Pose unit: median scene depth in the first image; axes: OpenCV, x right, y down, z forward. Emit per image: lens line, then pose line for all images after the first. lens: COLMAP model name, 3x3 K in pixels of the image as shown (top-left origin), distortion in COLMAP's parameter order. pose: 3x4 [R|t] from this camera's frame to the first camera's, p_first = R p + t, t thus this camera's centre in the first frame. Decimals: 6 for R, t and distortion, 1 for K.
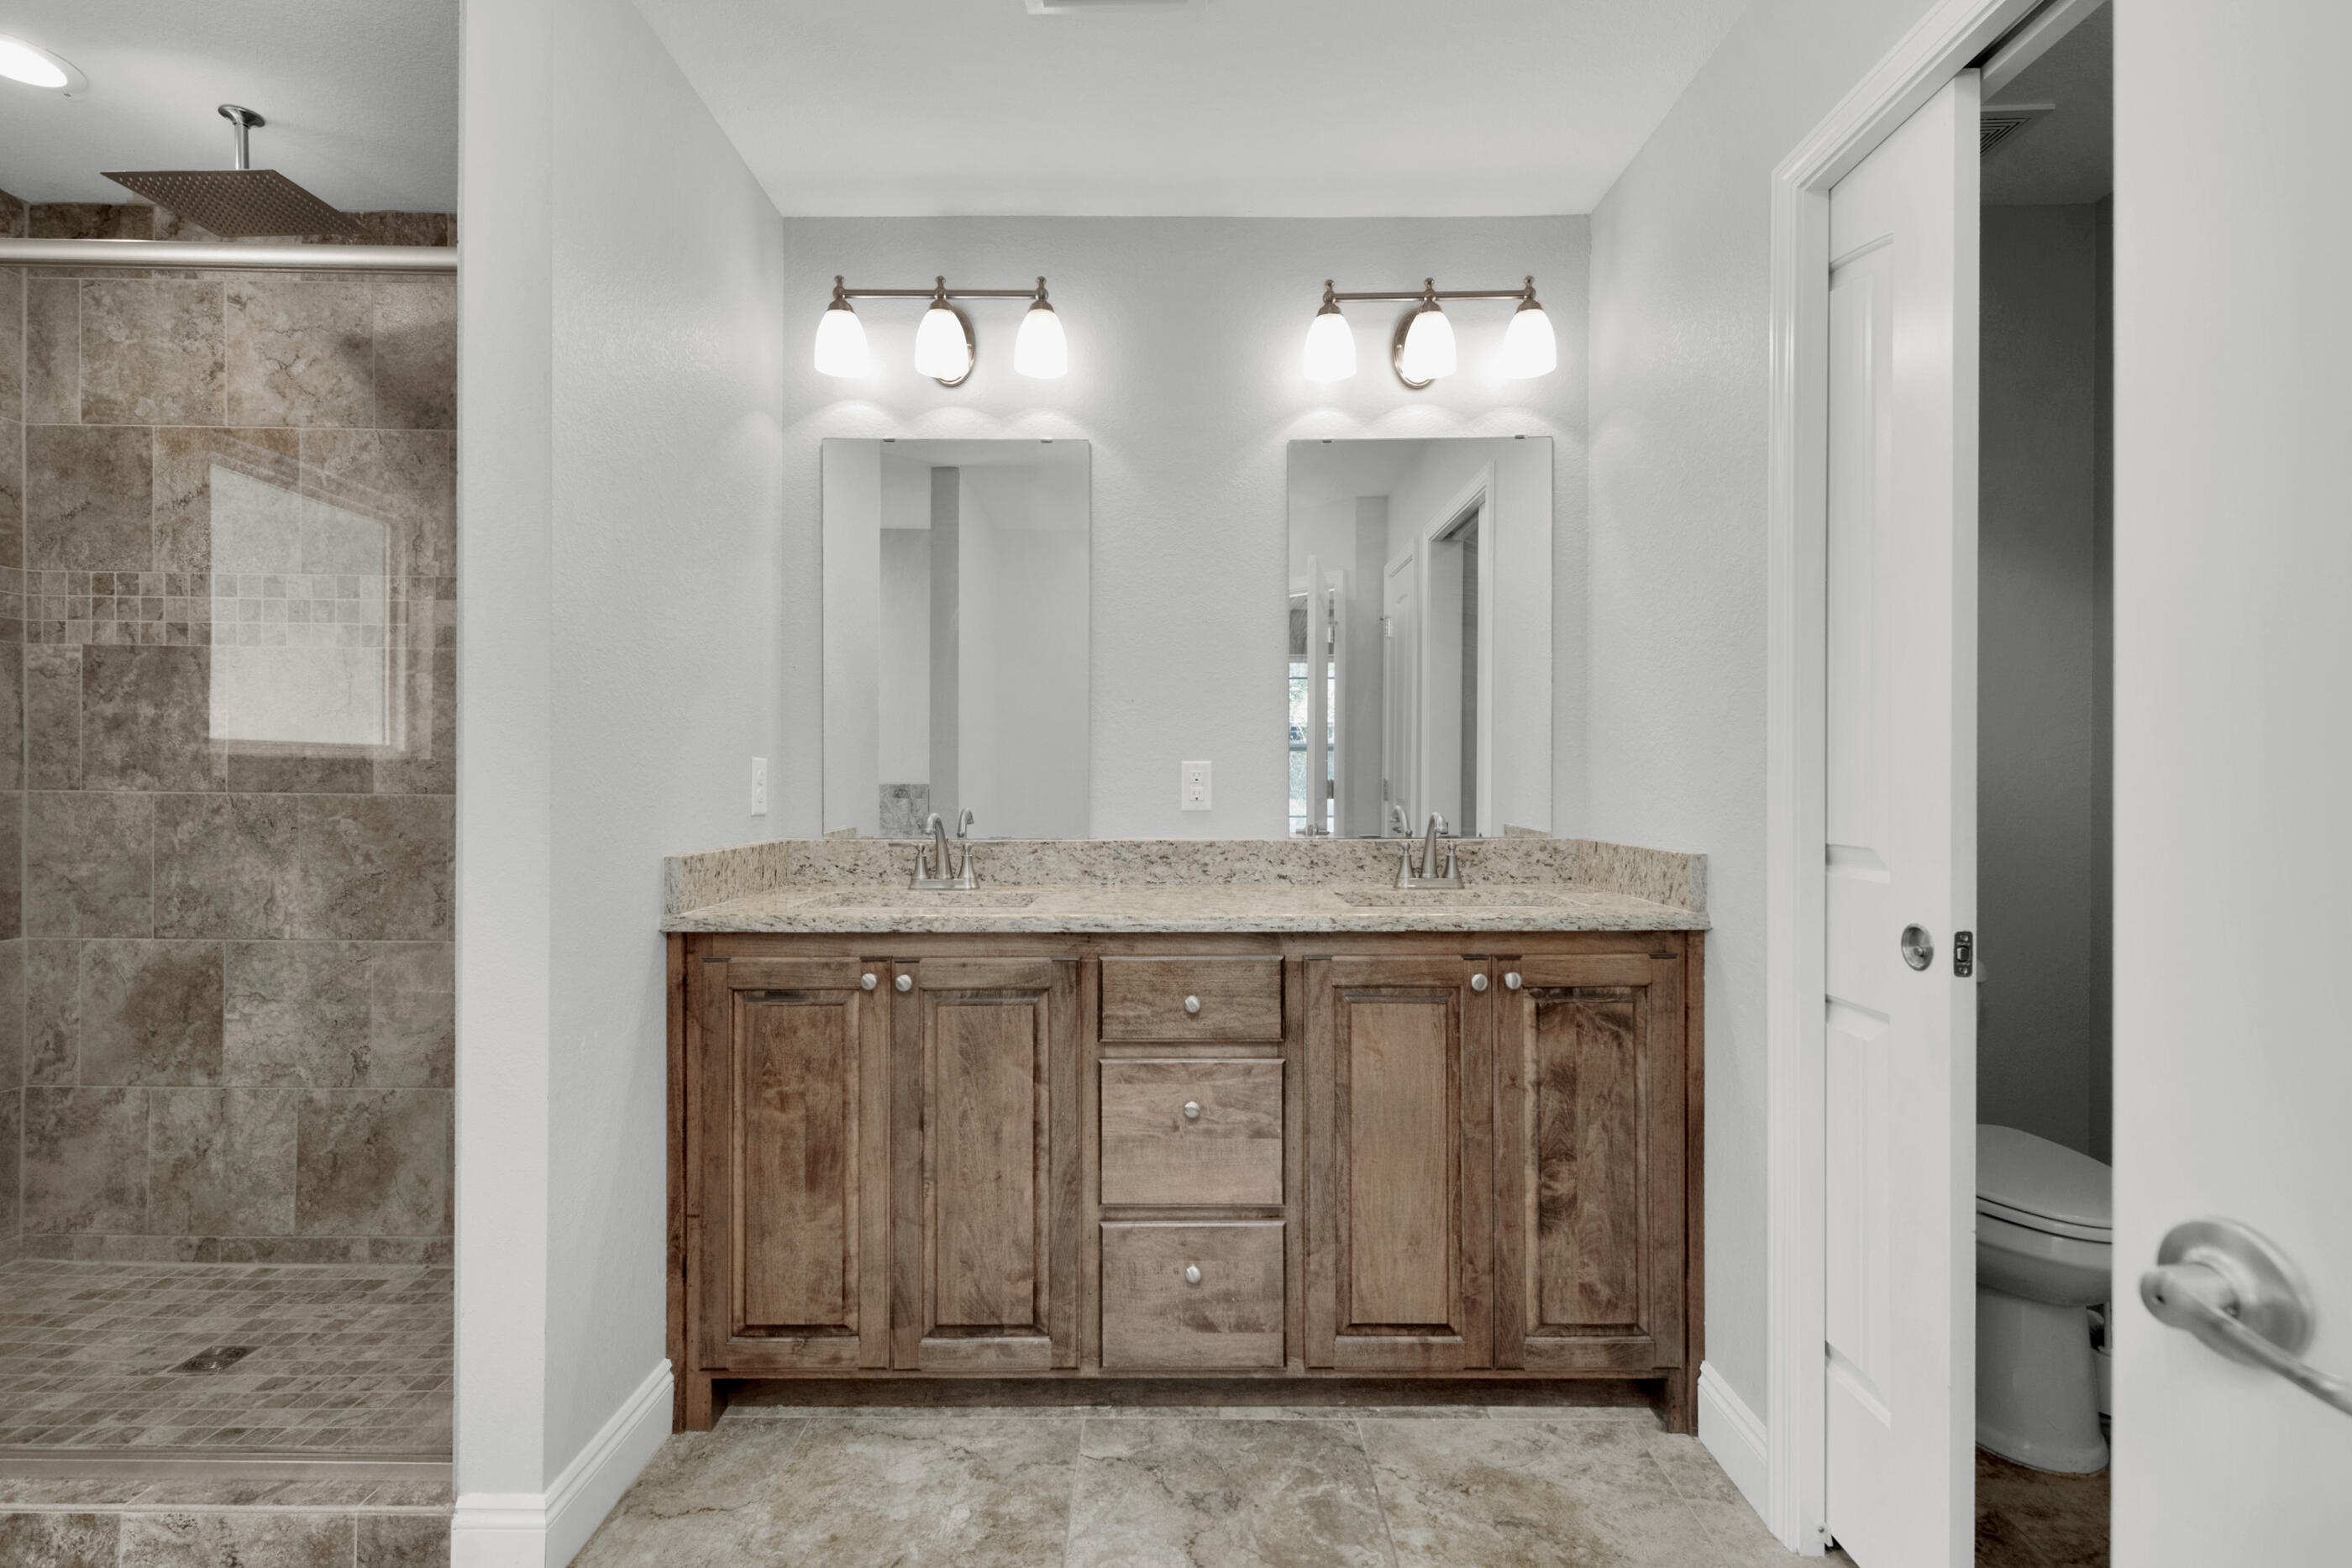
lens RADIAL K [[1098.1, 0, 1178.1], [0, 1098.1, 777.4], [0, 0, 1]] dist [0.009317, -0.000722]
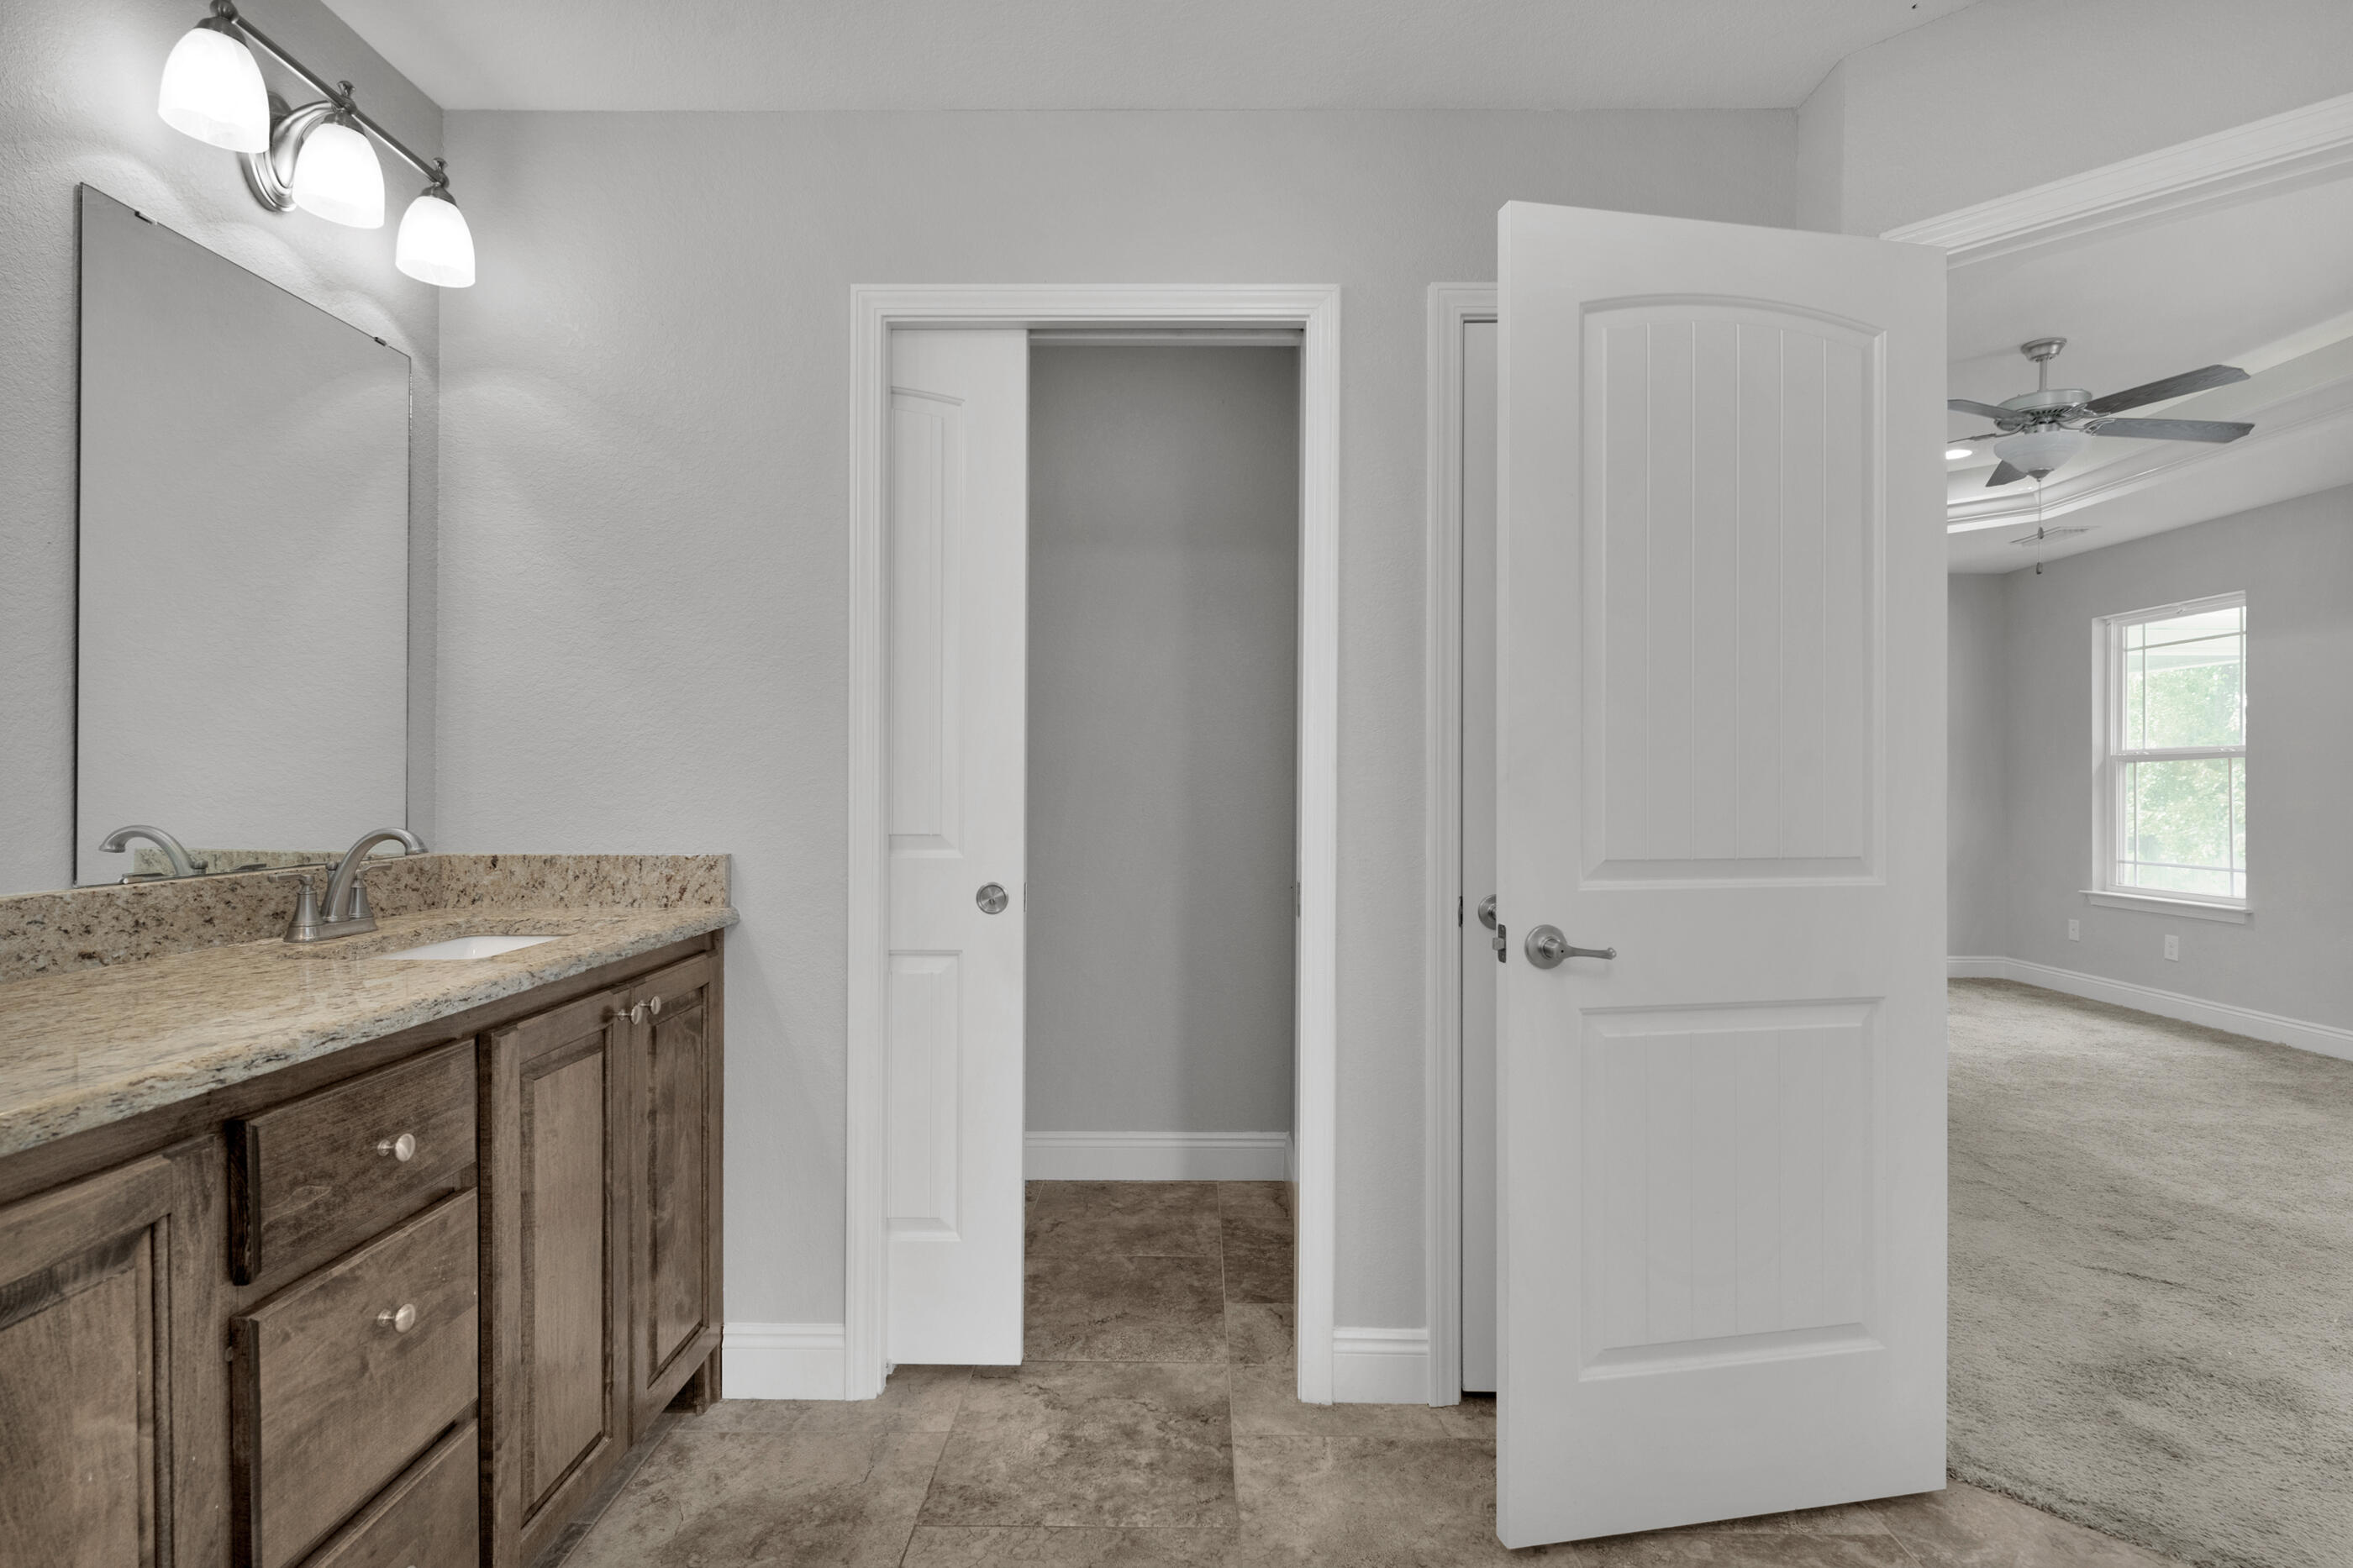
lens RADIAL K [[1098.6, 0, 1178.6], [0, 1098.6, 777.4], [0, 0, 1]] dist [0.009317, -0.000722]
pose [[0.008665, 0.006462, 0.999942, -0.473972], [-0.004531, 0.999969, -0.006423, -0.000208], [-0.999952, -0.004475, 0.008694, 0.434659]]
